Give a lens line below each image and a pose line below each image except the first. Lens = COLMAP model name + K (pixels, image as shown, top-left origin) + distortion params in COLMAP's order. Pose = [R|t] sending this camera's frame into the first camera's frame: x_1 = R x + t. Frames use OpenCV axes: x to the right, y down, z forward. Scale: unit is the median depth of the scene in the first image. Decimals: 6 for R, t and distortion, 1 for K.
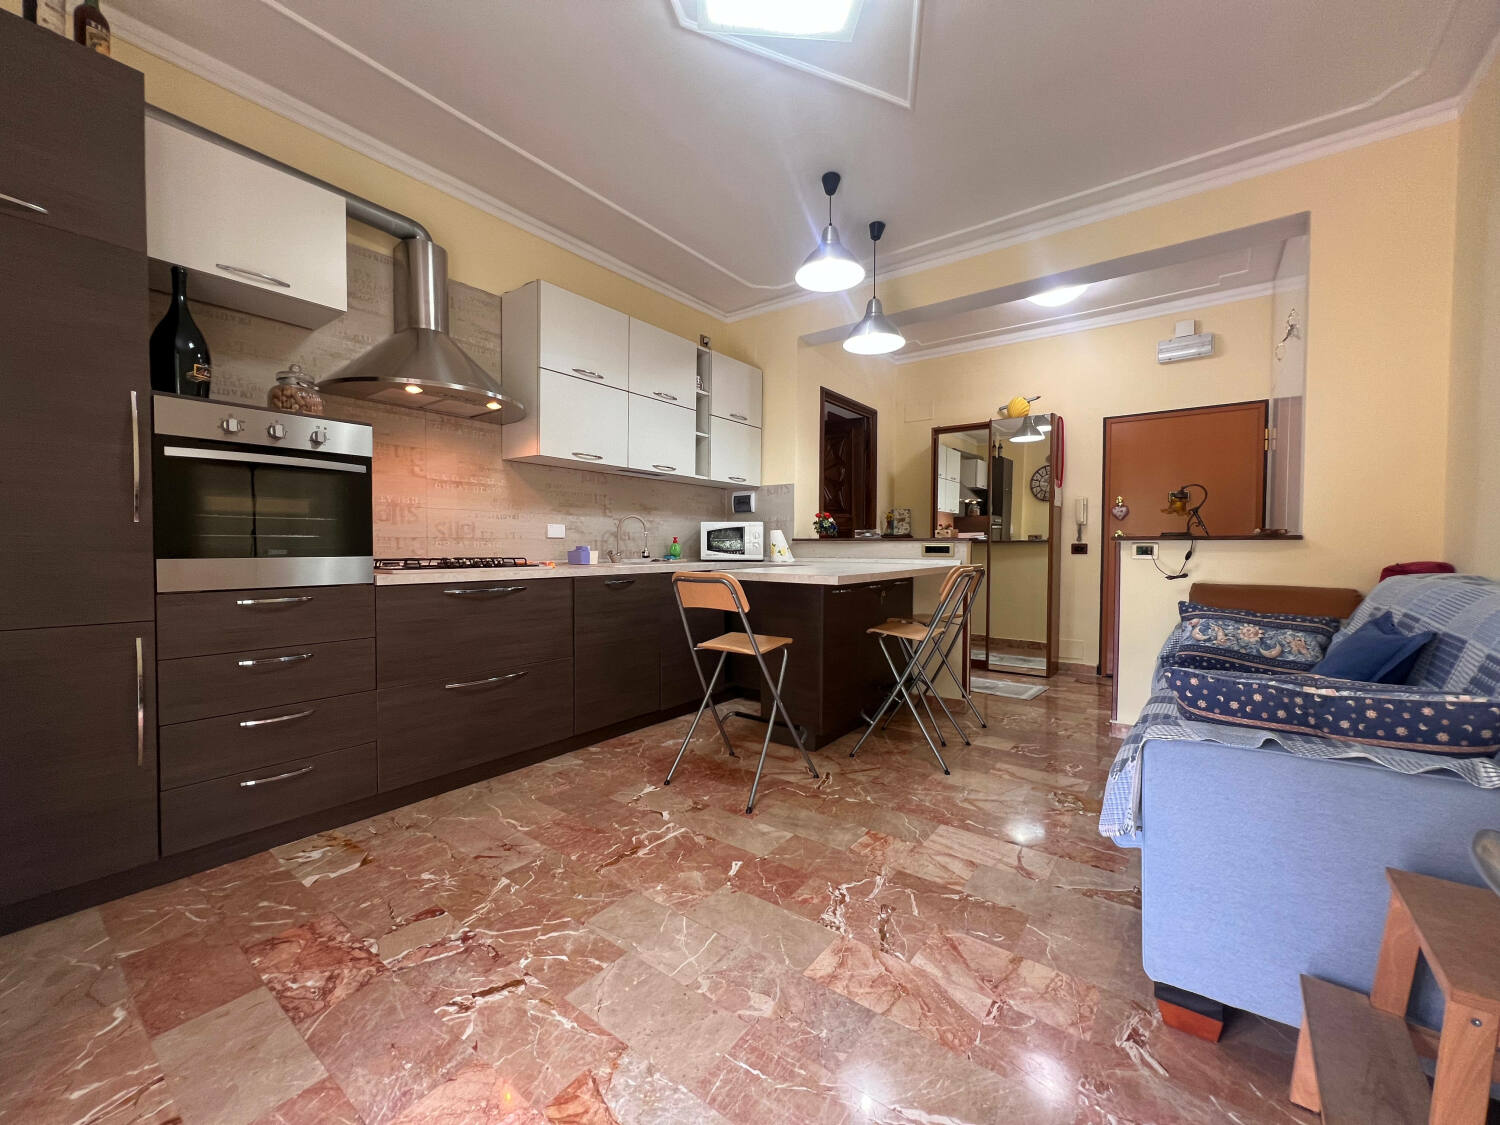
lens RADIAL K [[601.3, 0, 748.8], [0, 601.3, 562.6], [0, 0, 1]] dist [-0.002645, 0.000710]
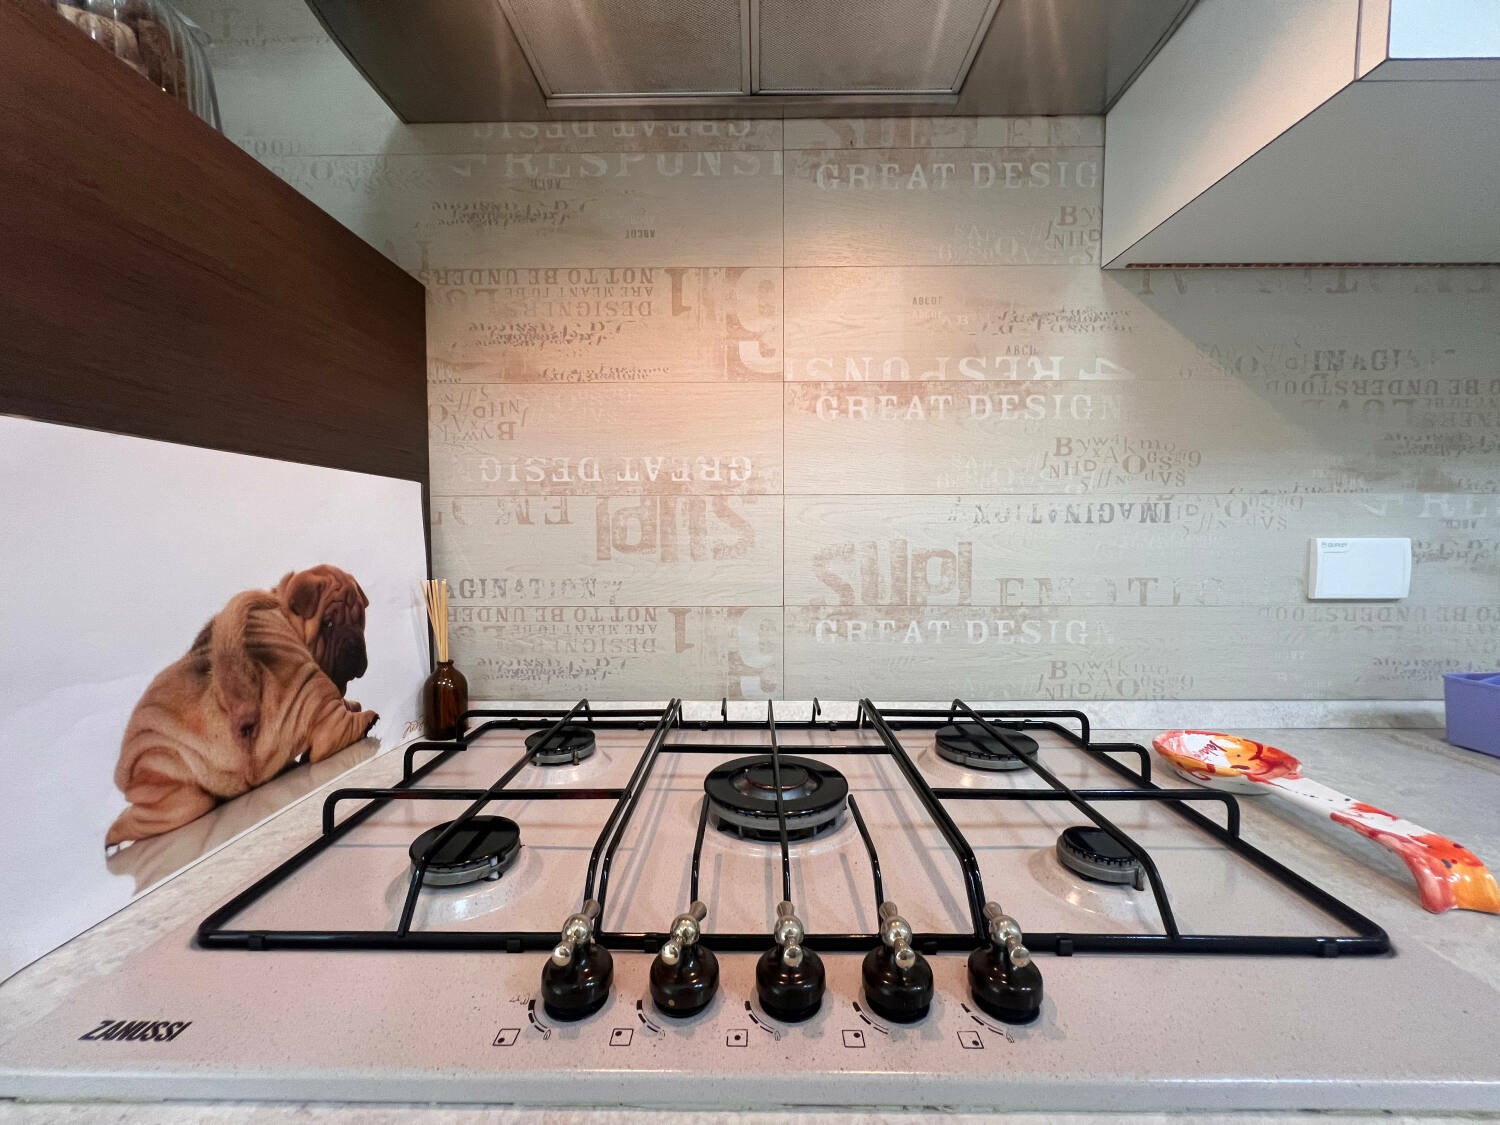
lens RADIAL K [[601.3, 0, 748.8], [0, 601.3, 562.6], [0, 0, 1]] dist [-0.002645, 0.000710]
pose [[0.589215, 0.037068, -0.807125, -0.340286], [-0.015647, 0.999283, 0.034470, -0.072097], [0.807825, -0.007681, 0.589373, 0.855401]]
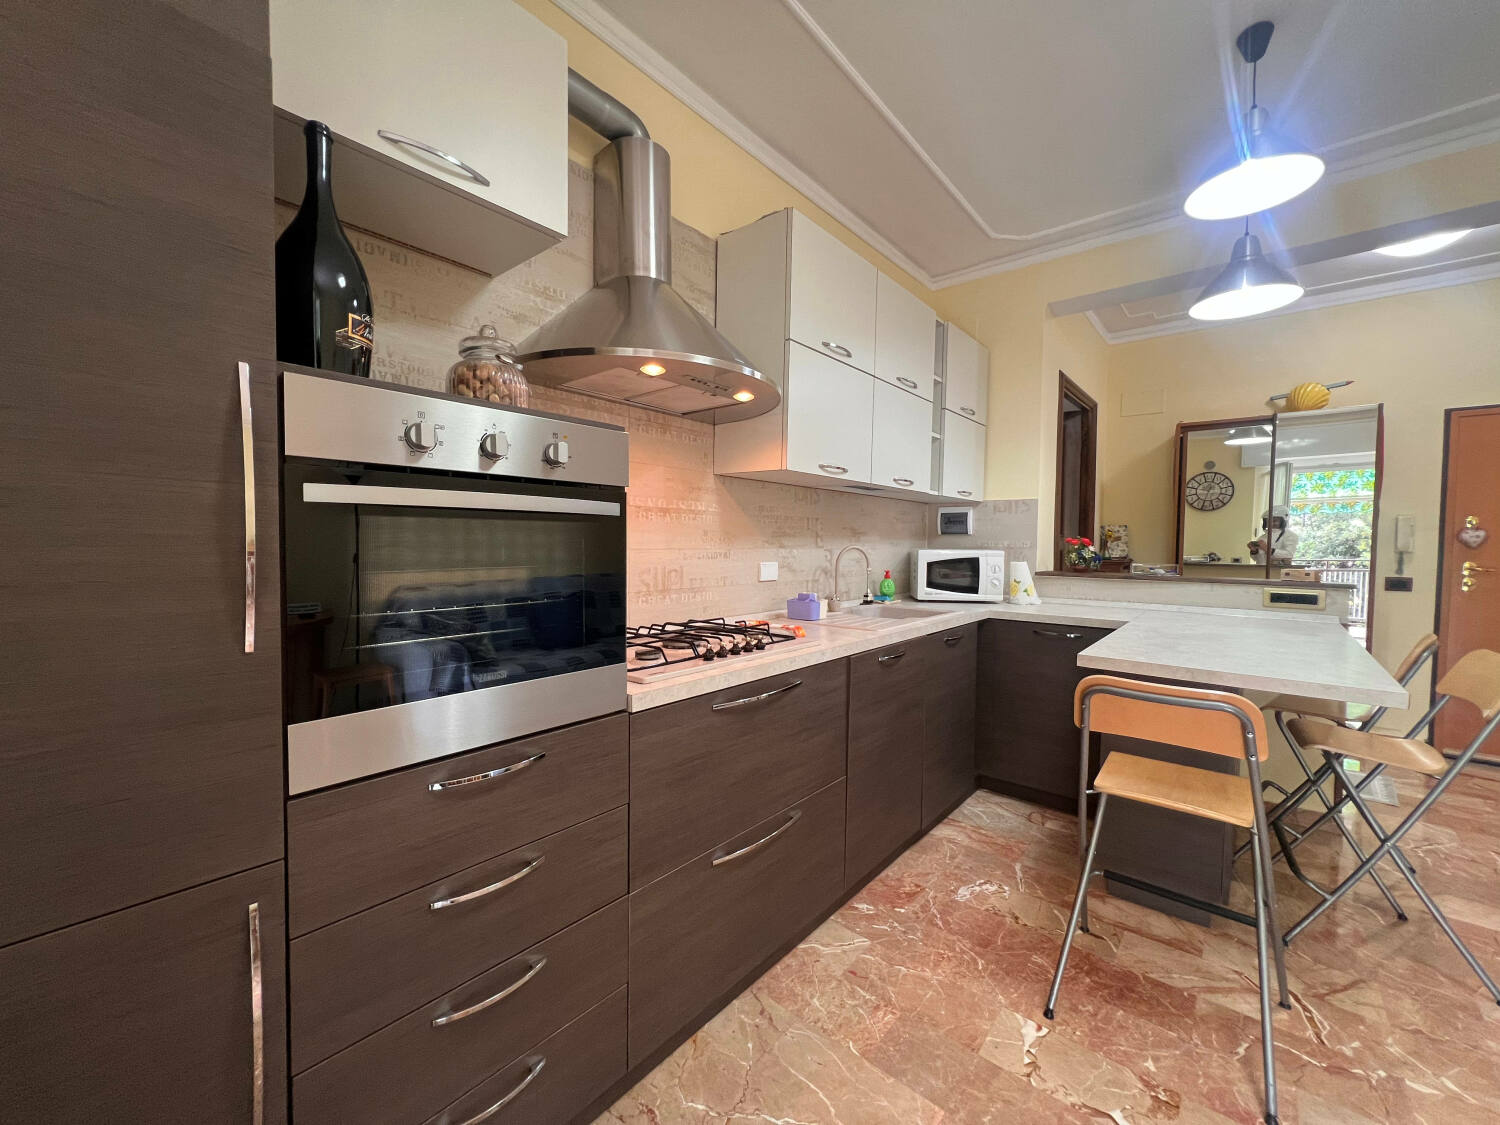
lens RADIAL K [[601.3, 0, 748.8], [0, 601.3, 562.6], [0, 0, 1]] dist [-0.002645, 0.000710]
pose [[0.998183, 0.009659, -0.059481, -0.372229], [-0.009058, 0.999905, 0.010354, -0.086558], [0.059576, -0.009796, 0.998176, 0.344061]]
